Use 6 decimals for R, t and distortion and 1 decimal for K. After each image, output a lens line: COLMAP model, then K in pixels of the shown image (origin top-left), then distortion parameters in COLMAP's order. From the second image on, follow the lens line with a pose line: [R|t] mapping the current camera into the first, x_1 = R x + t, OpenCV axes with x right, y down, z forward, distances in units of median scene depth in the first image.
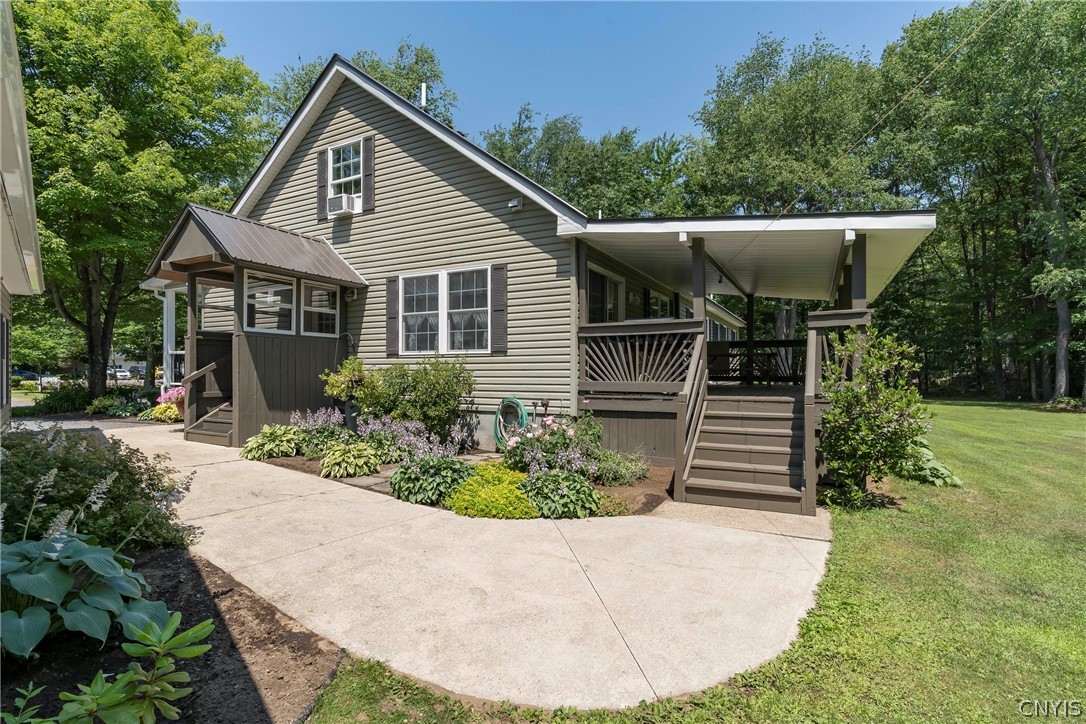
lens RADIAL K [[495.9, 0, 543.0], [0, 495.9, 362.0], [0, 0, 1]] dist [-0.003439, -0.000574]
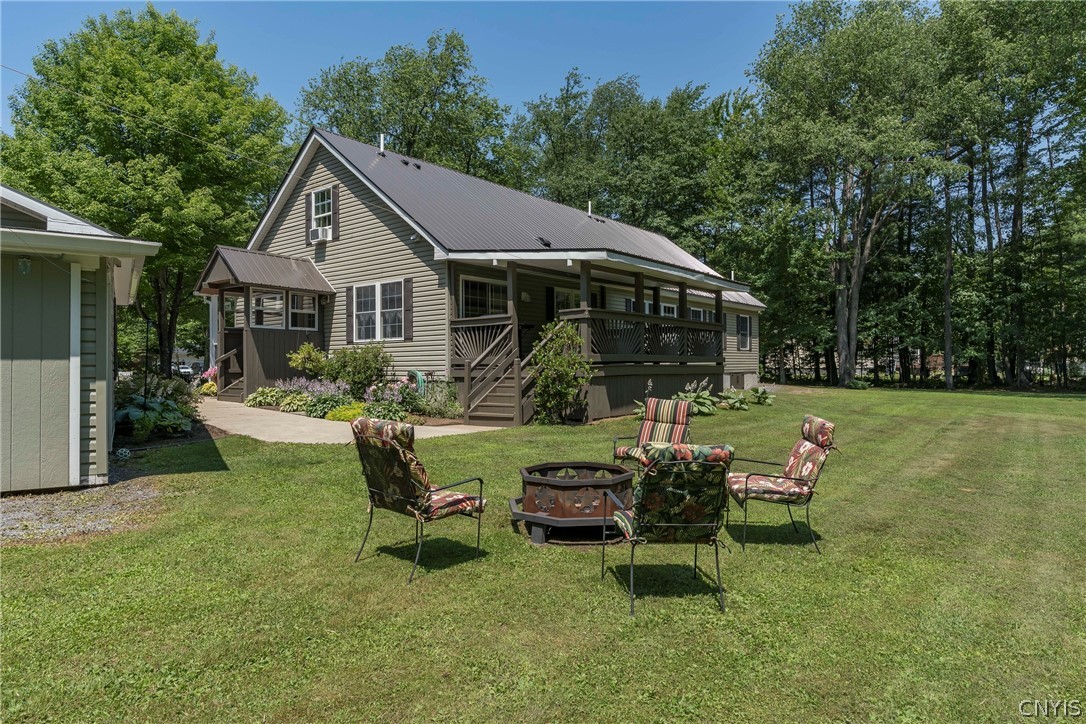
lens RADIAL K [[635.5, 0, 541.7], [0, 635.5, 357.8], [0, 0, 1]] dist [-0.001345, 0.000640]
pose [[0.980916, -0.006815, -0.194312, 0.589909], [0.006781, 0.999977, -0.000839, 0.034801], [0.194313, -0.000494, 0.980939, -0.668523]]
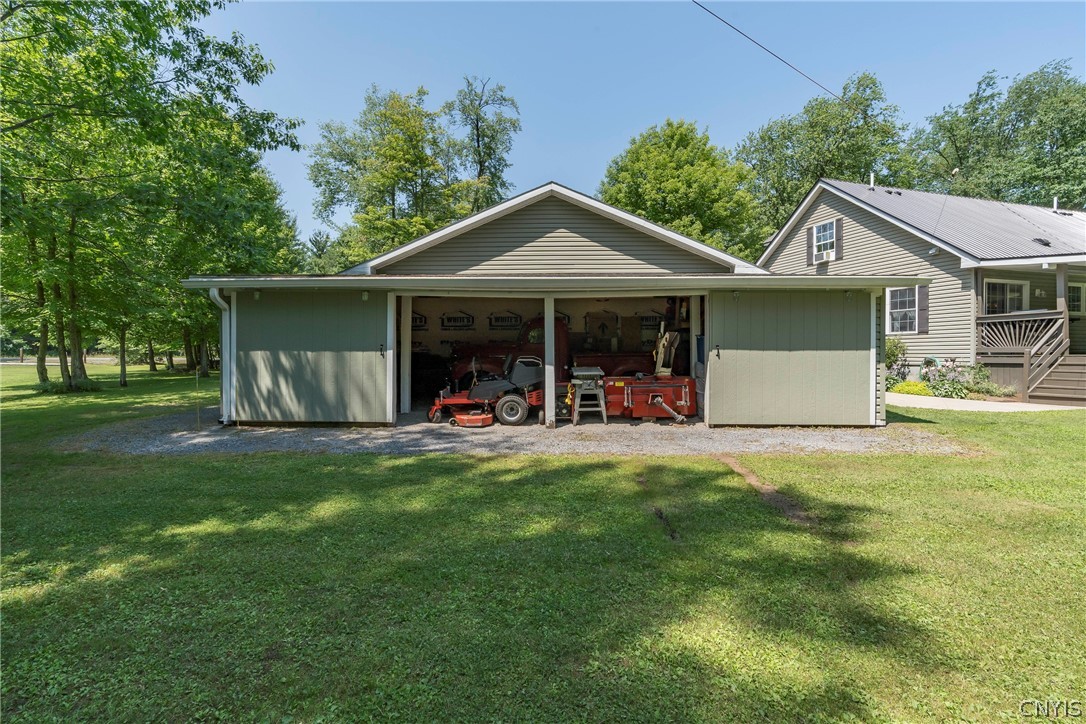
lens RADIAL K [[481.8, 0, 560.2], [0, 481.8, 356.4], [0, 0, 1]] dist [-0.001792, -0.000121]
pose [[0.710821, 0.006166, -0.703346, 0.190480], [0.008238, 0.999820, 0.017092, 0.024650], [0.703324, -0.017944, 0.710643, -1.097339]]
